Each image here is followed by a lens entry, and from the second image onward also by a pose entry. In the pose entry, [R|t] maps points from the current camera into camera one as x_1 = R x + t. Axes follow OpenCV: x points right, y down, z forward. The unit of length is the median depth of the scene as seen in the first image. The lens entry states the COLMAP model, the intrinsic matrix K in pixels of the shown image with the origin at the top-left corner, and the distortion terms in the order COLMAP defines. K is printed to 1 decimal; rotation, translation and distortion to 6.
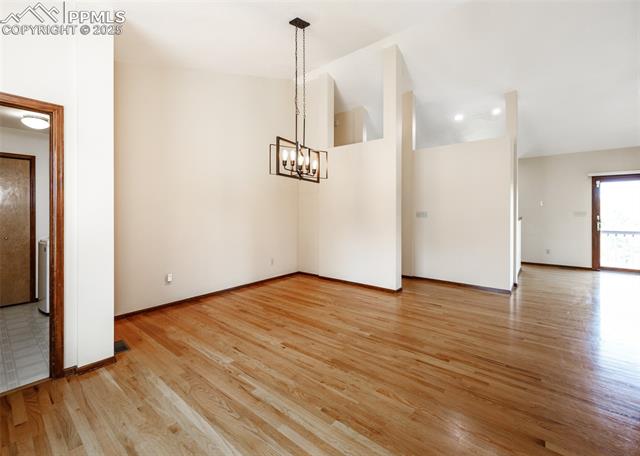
lens RADIAL K [[280.4, 0, 314.3], [0, 280.4, 213.4], [0, 0, 1]] dist [0.003236, -0.000280]
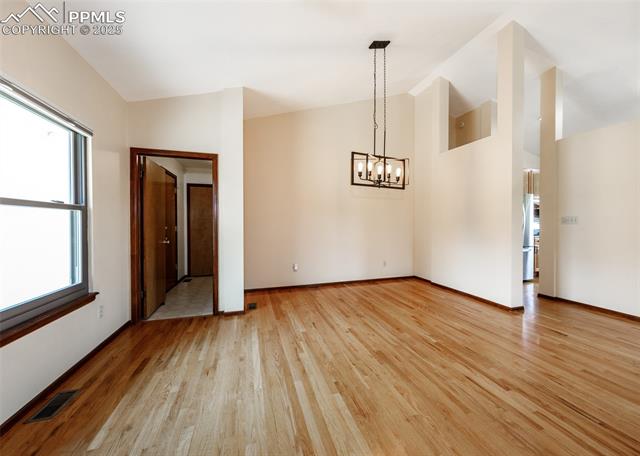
lens RADIAL K [[255.6, 0, 325.6], [0, 255.6, 224.0], [0, 0, 1]] dist [0.002552, -0.001343]
pose [[0.842299, 0.003341, -0.539000, 0.355010], [0.000036, 0.999980, 0.006255, 0.018758], [0.539010, -0.005288, 0.842283, 0.049278]]
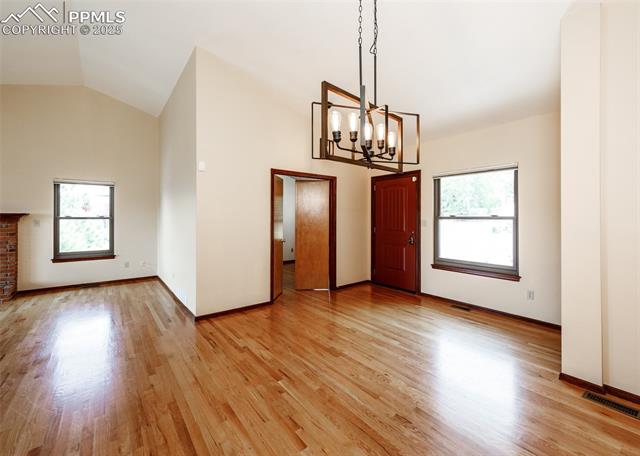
lens RADIAL K [[280.4, 0, 322.9], [0, 280.4, 221.4], [0, 0, 1]] dist [0.003236, -0.000280]
pose [[-0.978719, 0.001915, 0.205197, -0.088425], [0.004877, 0.999891, 0.013932, -0.029473], [-0.205148, 0.014636, -0.978622, 1.758233]]
